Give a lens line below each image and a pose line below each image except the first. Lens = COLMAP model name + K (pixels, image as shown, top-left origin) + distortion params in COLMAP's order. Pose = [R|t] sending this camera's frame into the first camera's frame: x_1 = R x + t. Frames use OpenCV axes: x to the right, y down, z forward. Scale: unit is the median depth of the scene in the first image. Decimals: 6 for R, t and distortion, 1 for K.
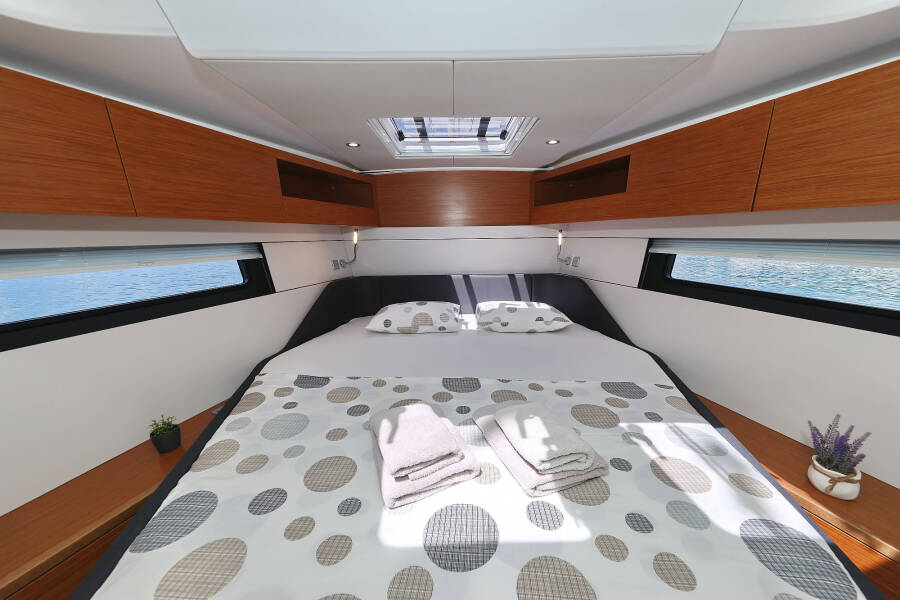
lens RADIAL K [[306.2, 0, 449.3], [0, 306.2, 317.5], [0, 0, 1]] dist [-0.000882, -0.000076]
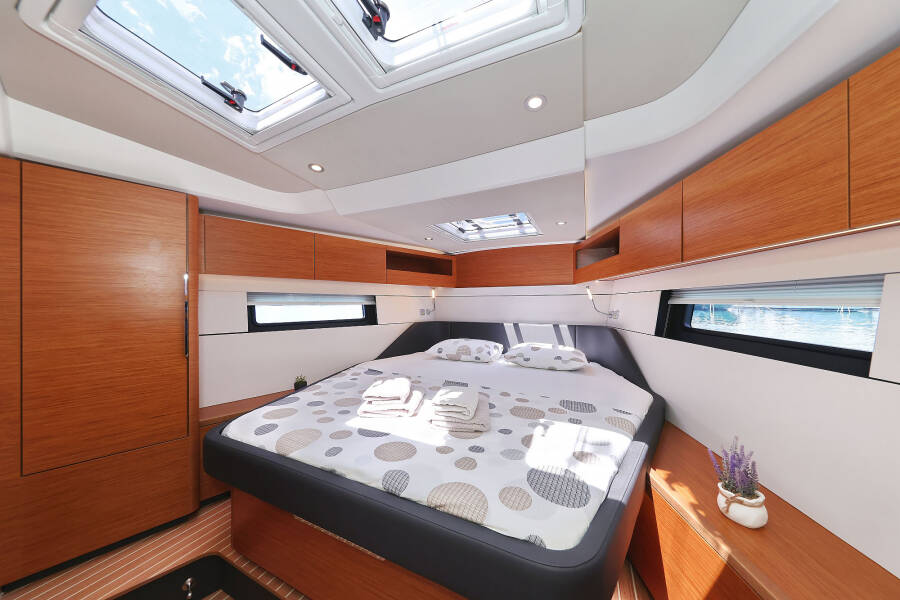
lens RADIAL K [[295.3, 0, 458.7], [0, 295.3, 300.3], [0, 0, 1]] dist [-0.000137, -0.000006]
pose [[0.905168, -0.002074, -0.425048, 0.443895], [-0.115522, 0.961147, -0.250702, 0.123672], [0.409054, 0.276029, 0.869760, -0.210230]]
